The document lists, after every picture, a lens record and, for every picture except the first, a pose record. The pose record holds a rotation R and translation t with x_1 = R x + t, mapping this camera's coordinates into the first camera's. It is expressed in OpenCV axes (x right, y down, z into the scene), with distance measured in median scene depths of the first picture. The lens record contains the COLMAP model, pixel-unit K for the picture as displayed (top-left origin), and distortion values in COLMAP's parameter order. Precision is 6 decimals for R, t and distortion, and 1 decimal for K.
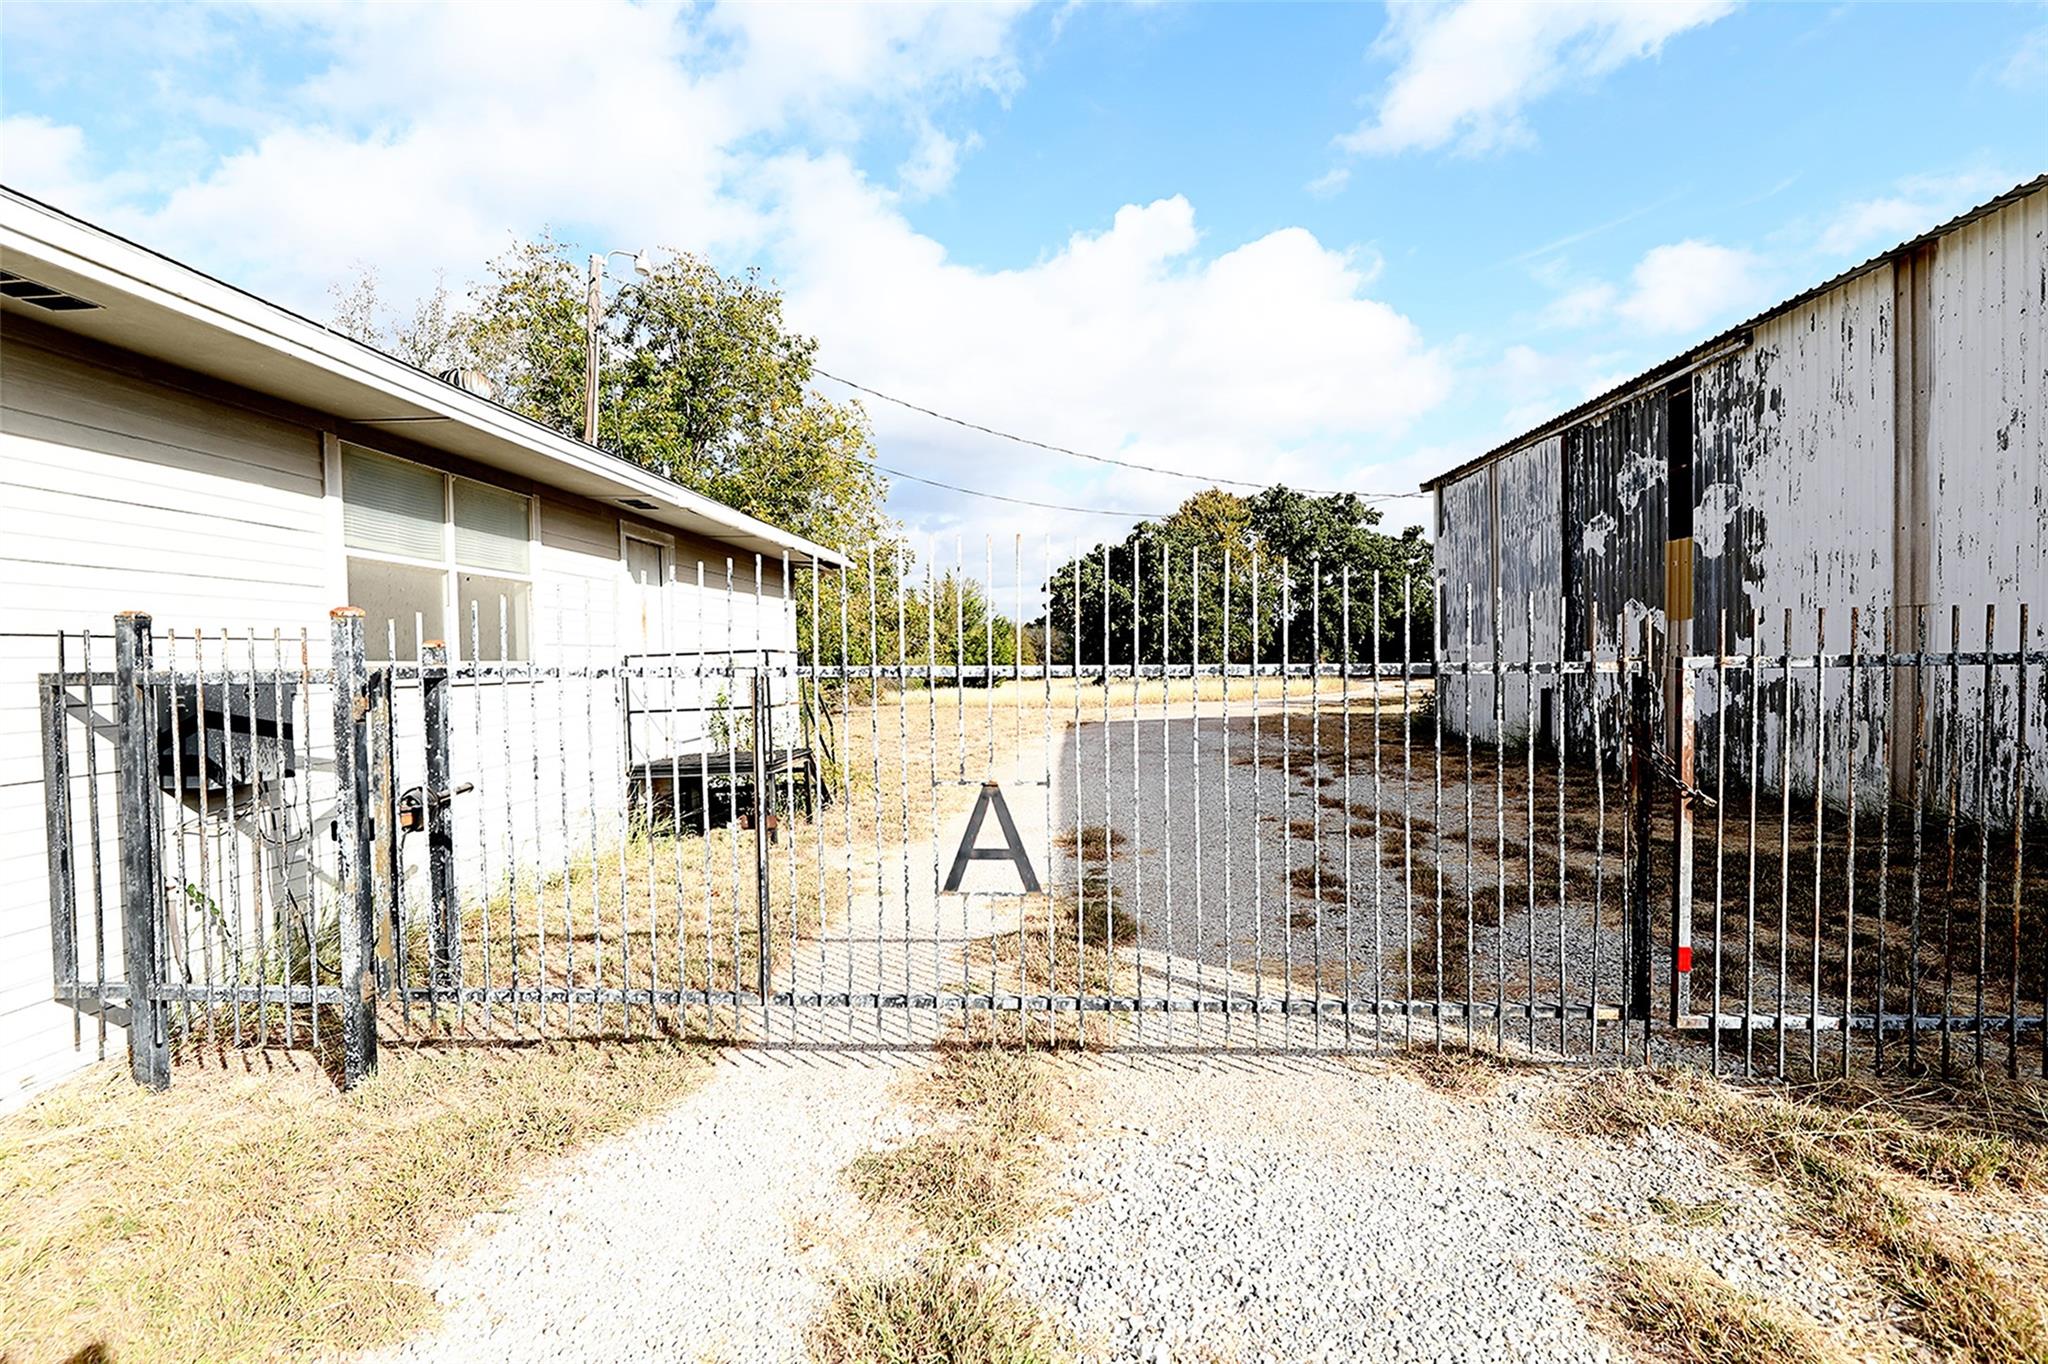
lens RADIAL K [[976.8, 0, 1024.1], [0, 976.8, 684.1], [0, 0, 1]] dist [-0.001227, -0.000127]
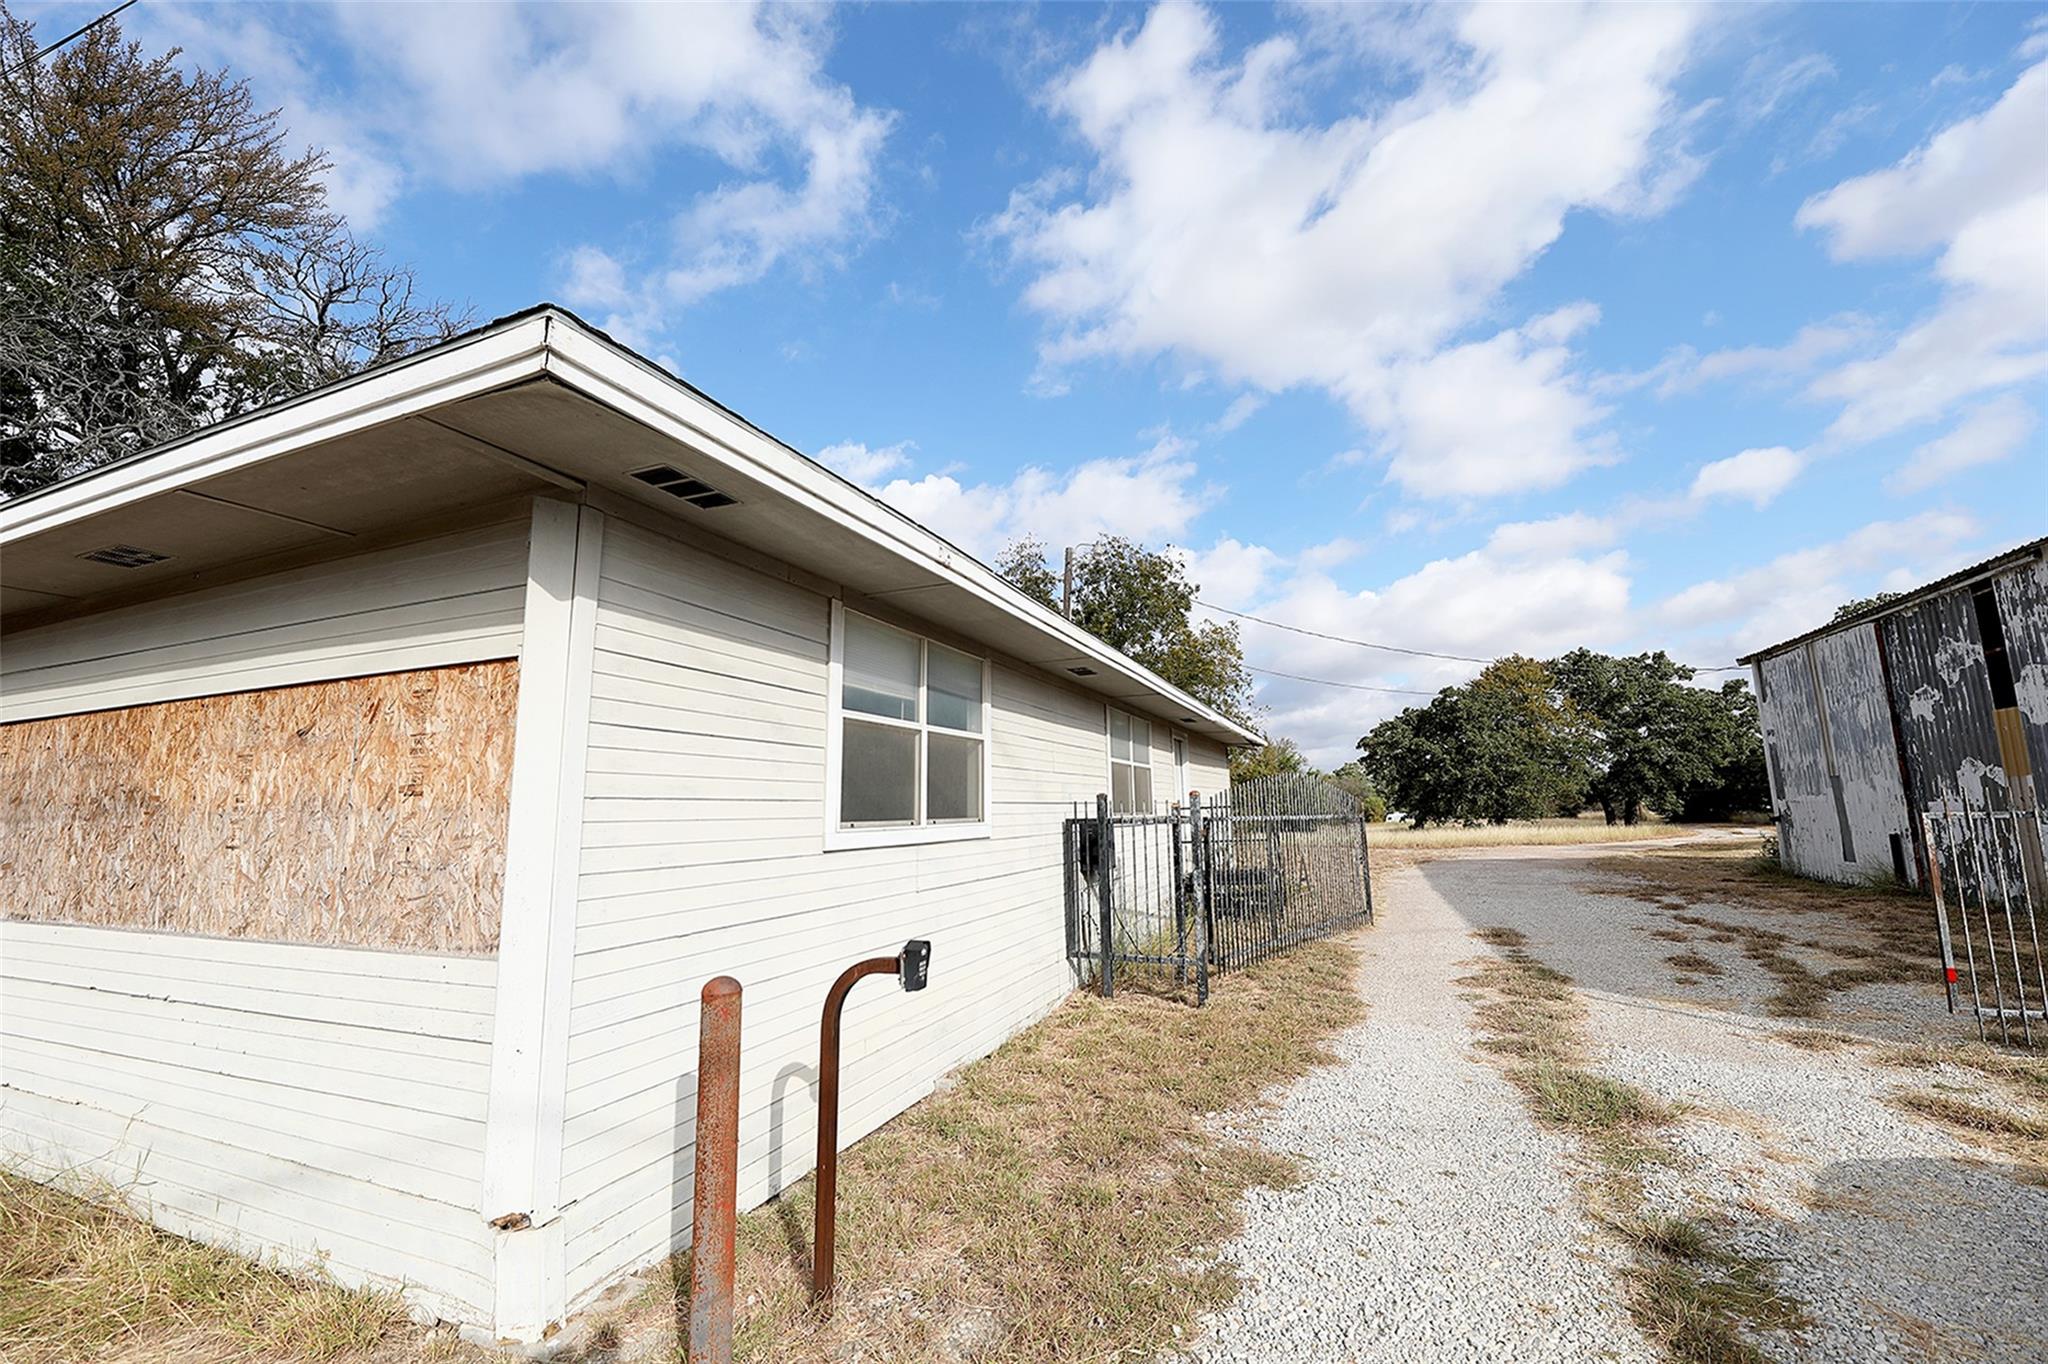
lens RADIAL K [[831.2, 0, 1020.6], [0, 831.2, 683.7], [0, 0, 1]] dist [-0.003754, -0.000683]
pose [[0.943552, -0.050105, -0.327413, -0.116720], [-0.006894, 0.985307, -0.170652, 0.003286], [0.331153, 0.163276, 0.929343, -0.292272]]
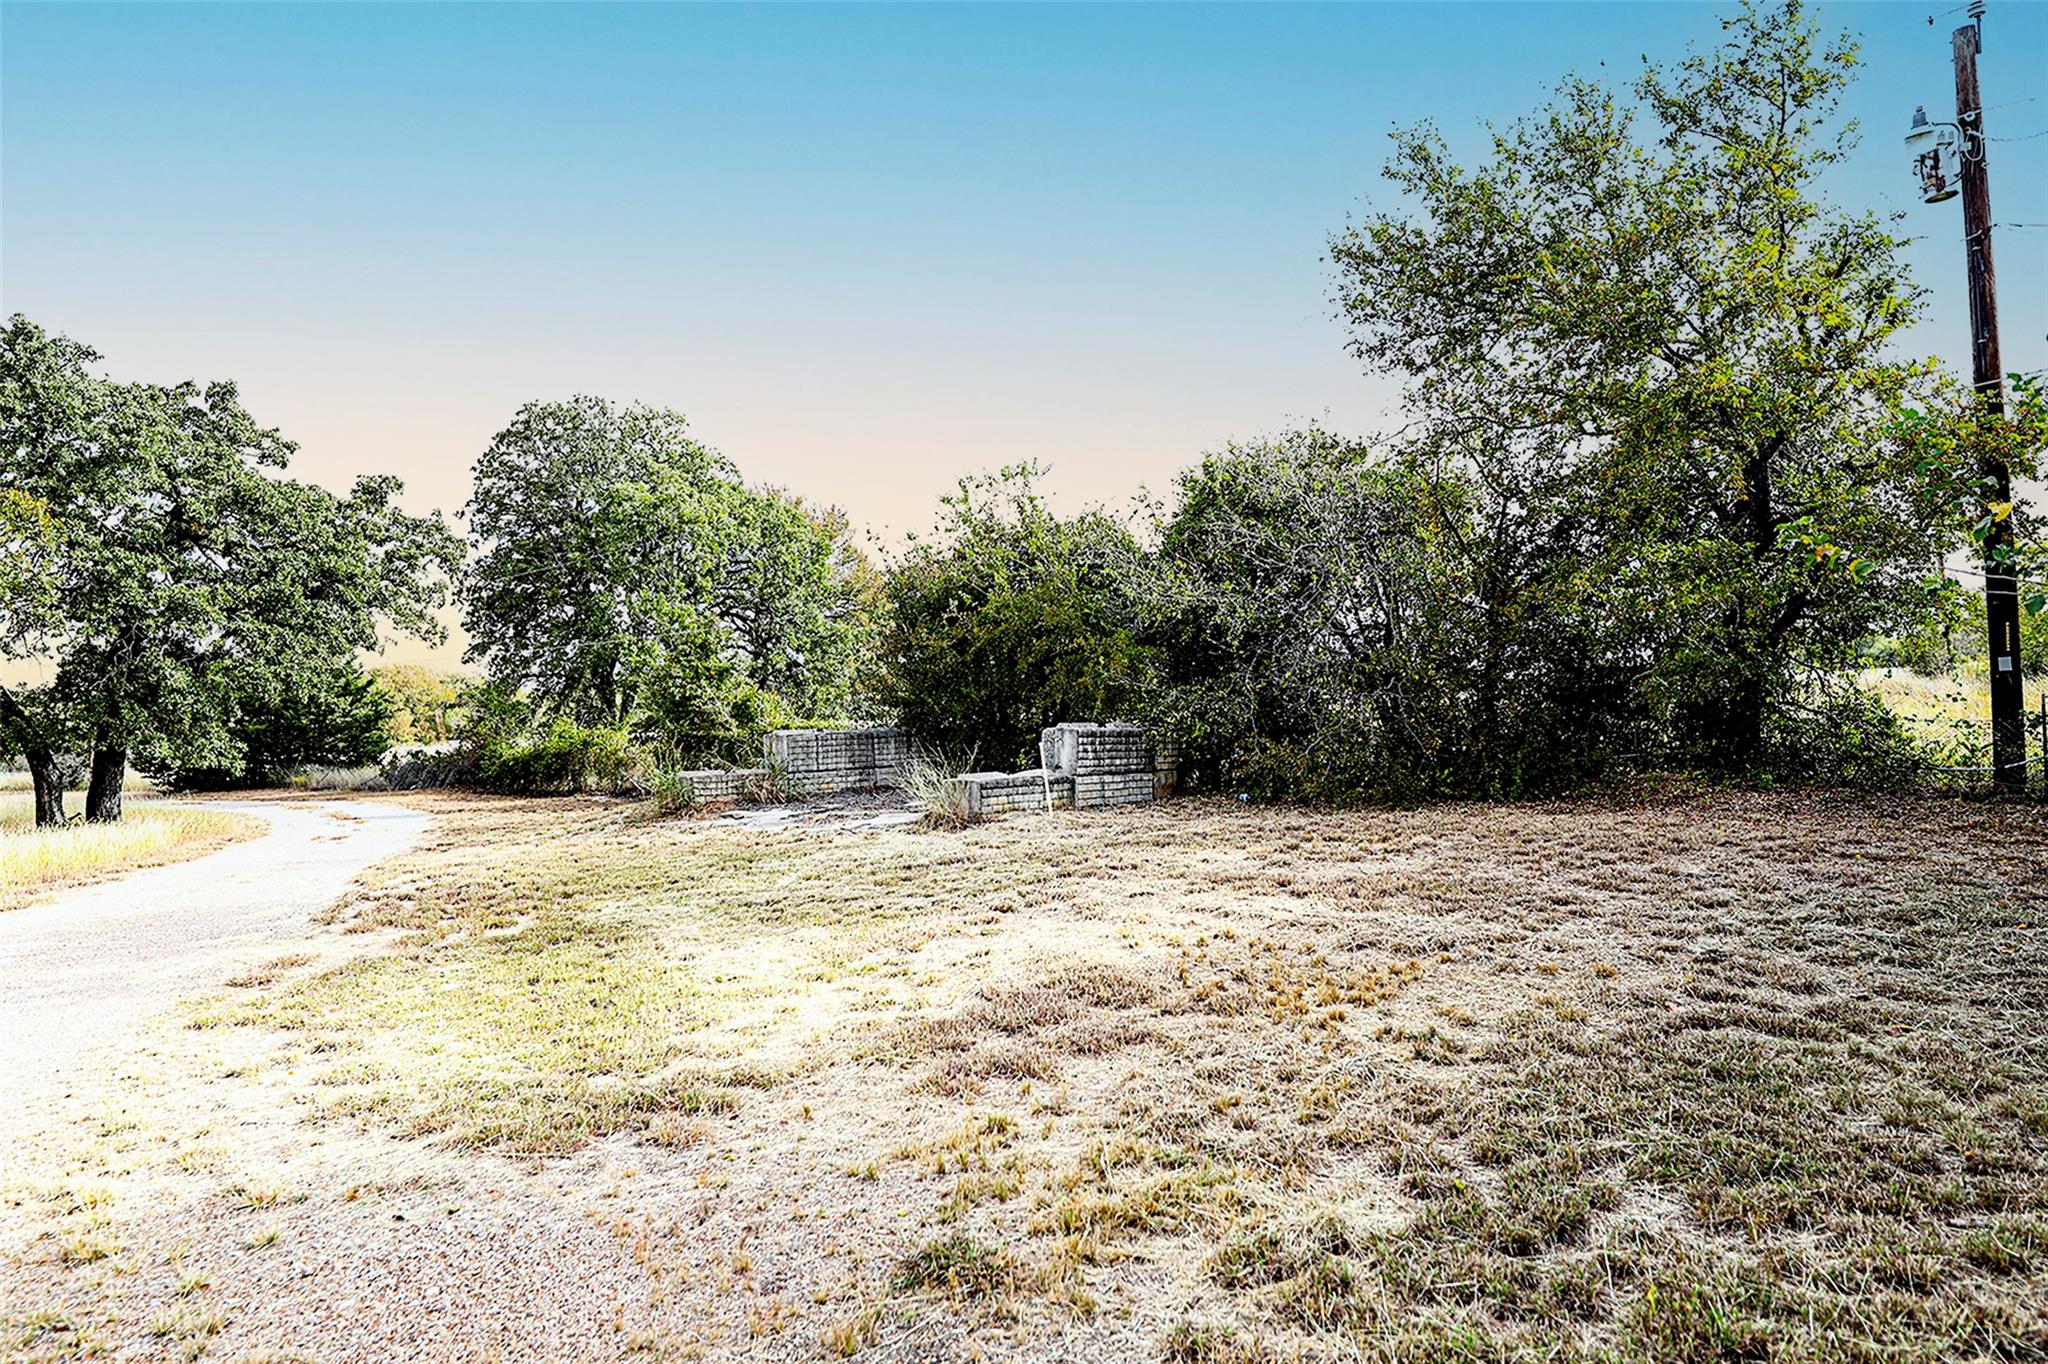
lens RADIAL K [[1238.9, 0, 1023.3], [0, 1238.9, 681.1], [0, 0, 1]] dist [-0.000829, -0.000078]
pose [[0.585046, 0.023965, 0.810646, 0.343759], [0.038655, 0.997603, -0.057389, -0.059109], [-0.810079, 0.064911, 0.582717, 1.379877]]
